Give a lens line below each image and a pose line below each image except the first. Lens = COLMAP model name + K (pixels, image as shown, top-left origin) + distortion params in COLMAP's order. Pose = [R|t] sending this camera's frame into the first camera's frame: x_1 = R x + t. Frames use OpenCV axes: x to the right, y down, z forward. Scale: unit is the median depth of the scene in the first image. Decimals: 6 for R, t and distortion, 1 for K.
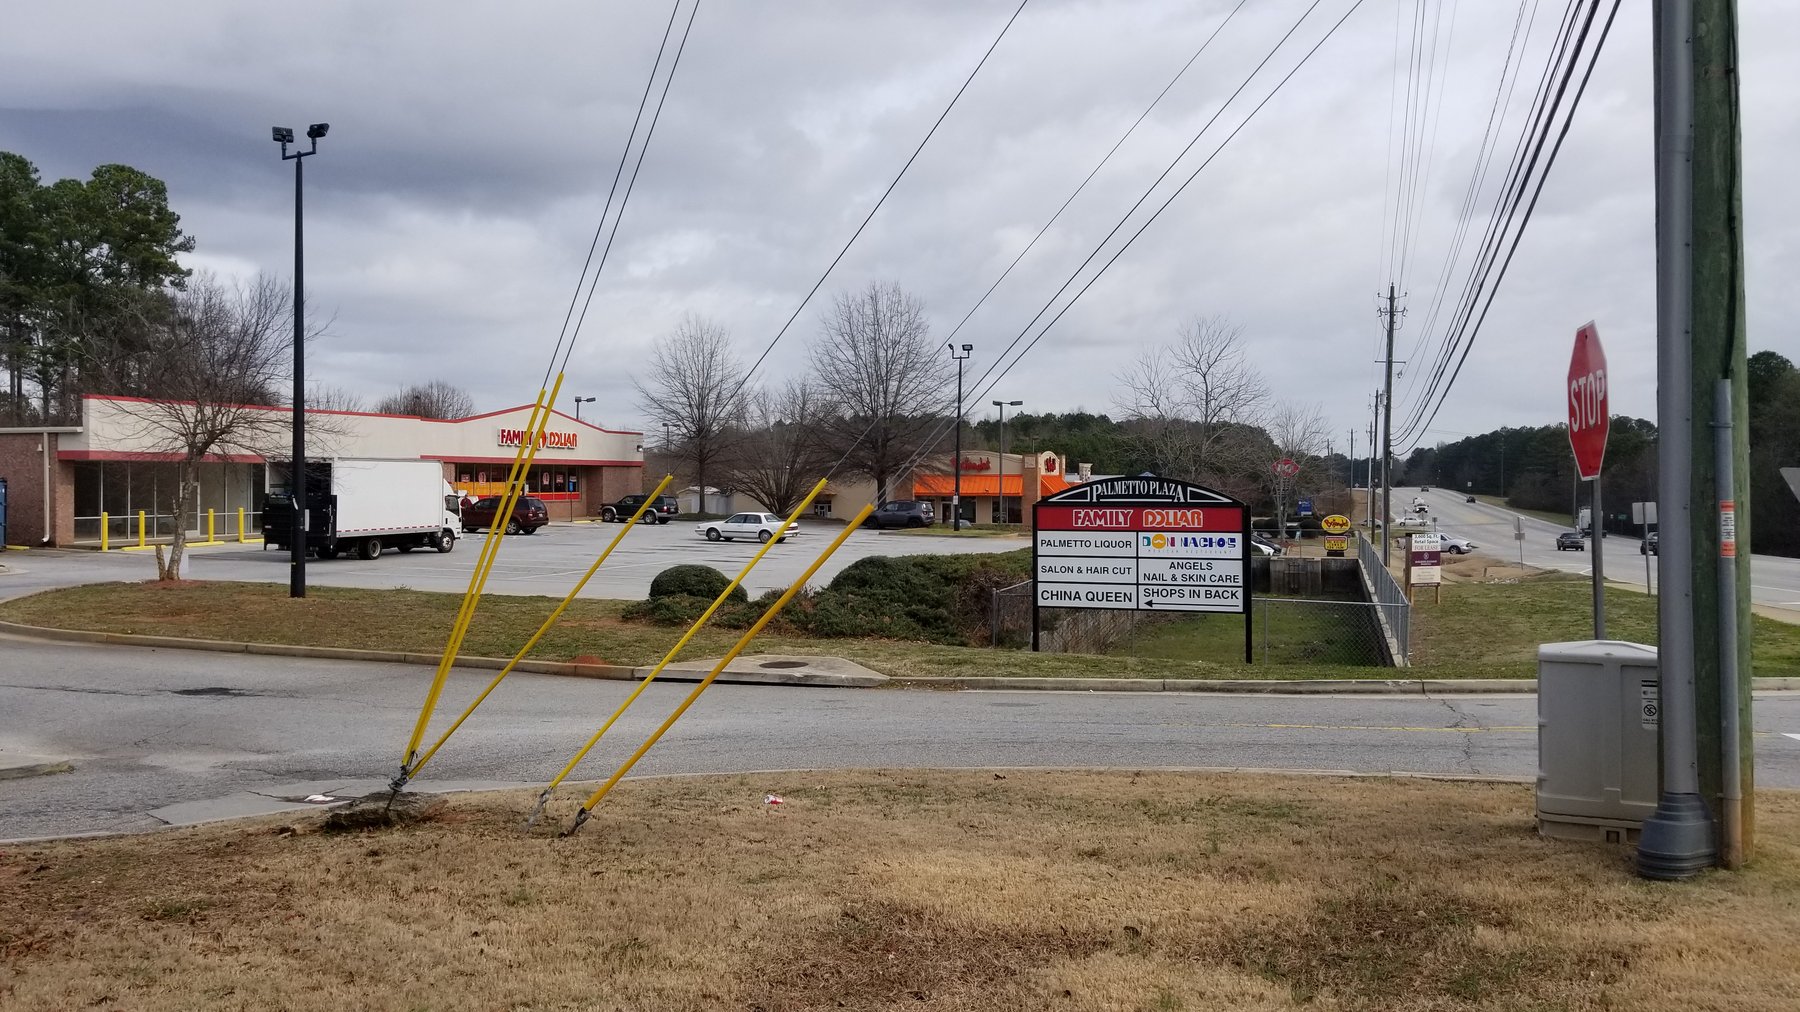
lens RADIAL K [[1377.9, 0, 871.2], [0, 1377.9, 496.9], [0, 0, 1]] dist [0.049987, -0.104279]
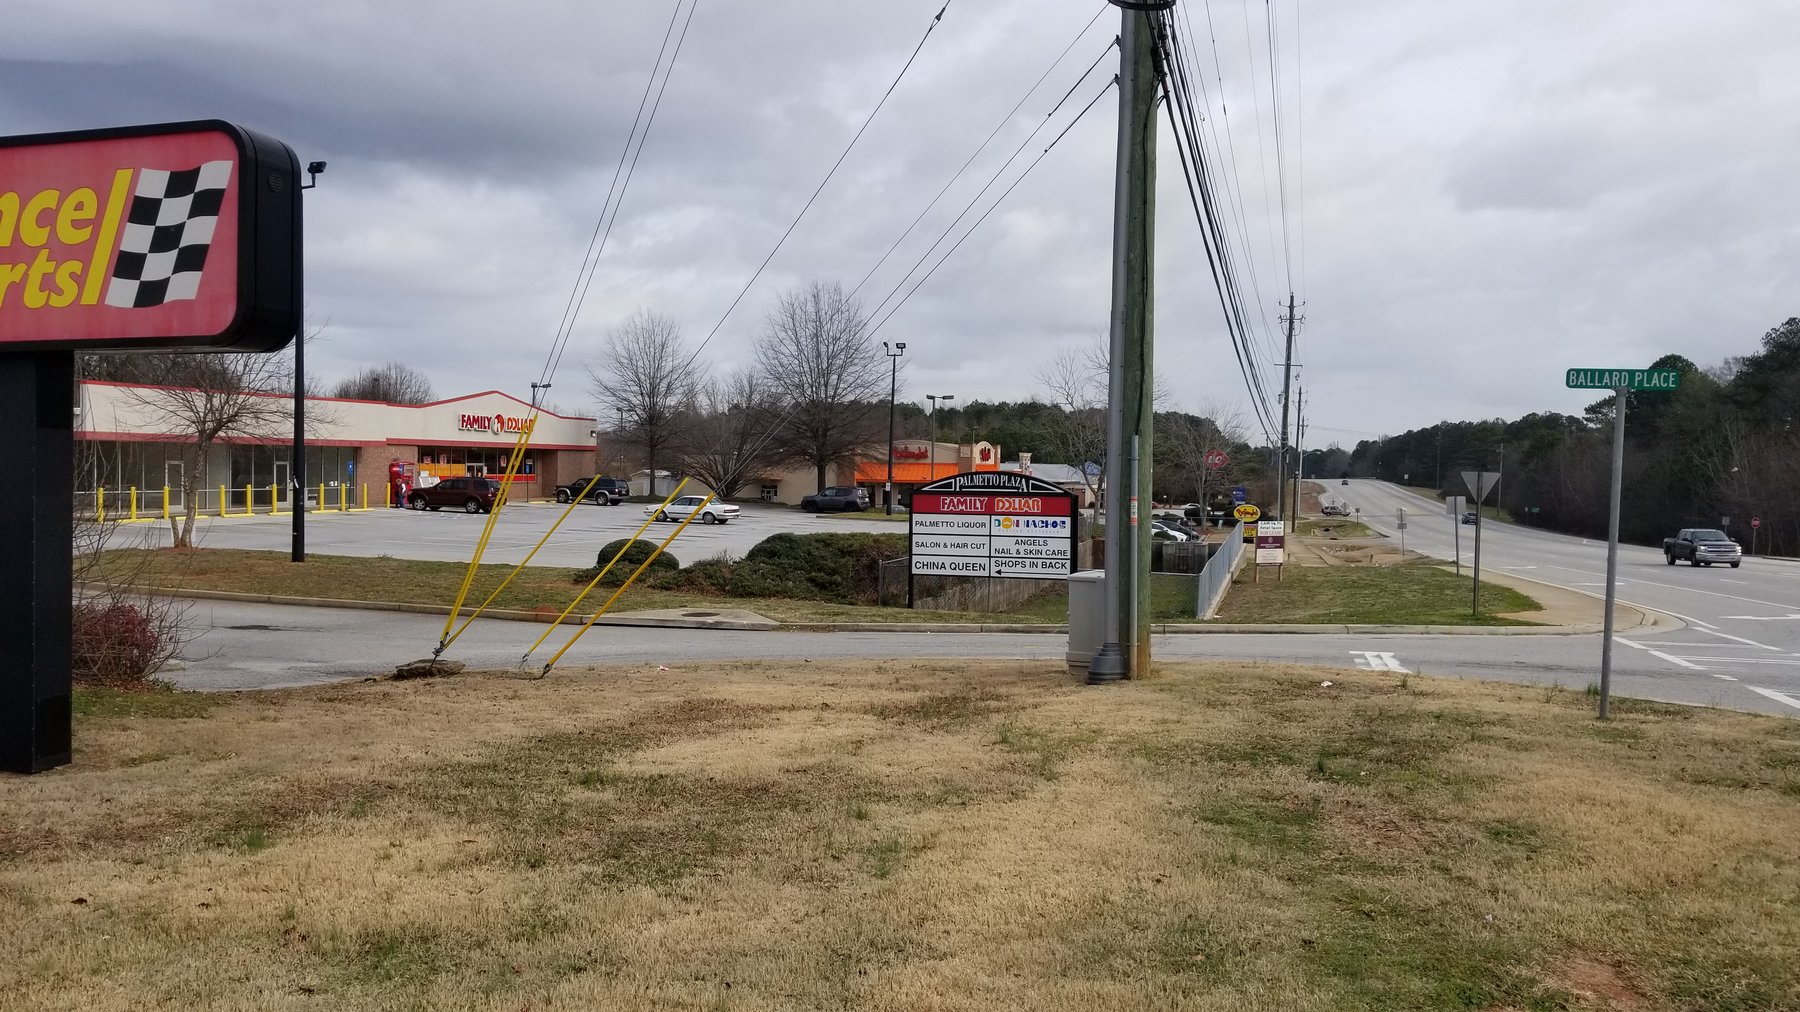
lens RADIAL K [[1377.9, 0, 905.0], [0, 1377.9, 507.6], [0, 0, 1]] dist [0.049987, -0.104279]
pose [[0.998421, 0.012347, 0.054805, 0.026622], [-0.013370, 0.999743, 0.018326, -0.001967], [-0.054564, -0.019030, 0.998329, -0.141457]]
